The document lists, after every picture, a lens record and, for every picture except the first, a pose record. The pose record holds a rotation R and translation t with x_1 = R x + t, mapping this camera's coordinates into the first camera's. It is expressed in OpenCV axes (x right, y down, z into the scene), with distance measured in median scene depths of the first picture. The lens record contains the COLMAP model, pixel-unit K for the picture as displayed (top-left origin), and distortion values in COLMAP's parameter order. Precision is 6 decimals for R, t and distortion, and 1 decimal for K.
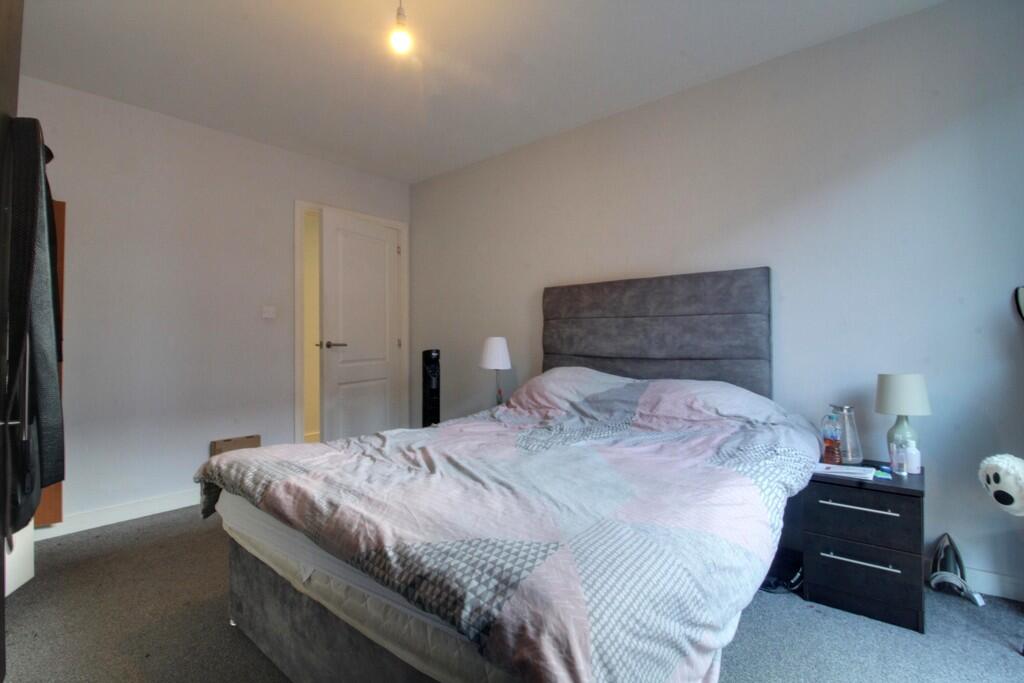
lens RADIAL K [[453.6, 0, 511.9], [0, 453.6, 336.1], [0, 0, 1]] dist [0.001005, 0.000023]
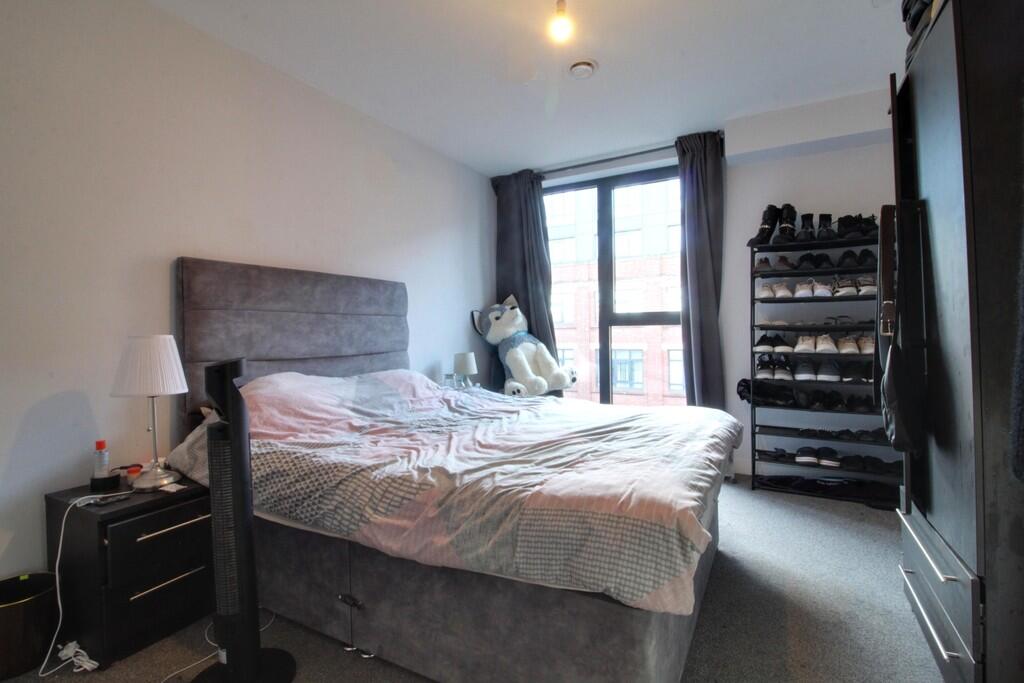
lens RADIAL K [[467.1, 0, 510.9], [0, 467.1, 331.0], [0, 0, 1]] dist [0.000274, -0.000008]
pose [[-0.159352, 0.011804, 0.987151, -0.735868], [0.014024, 0.999855, -0.009692, 0.008922], [-0.987122, 0.012299, -0.159494, 0.766066]]
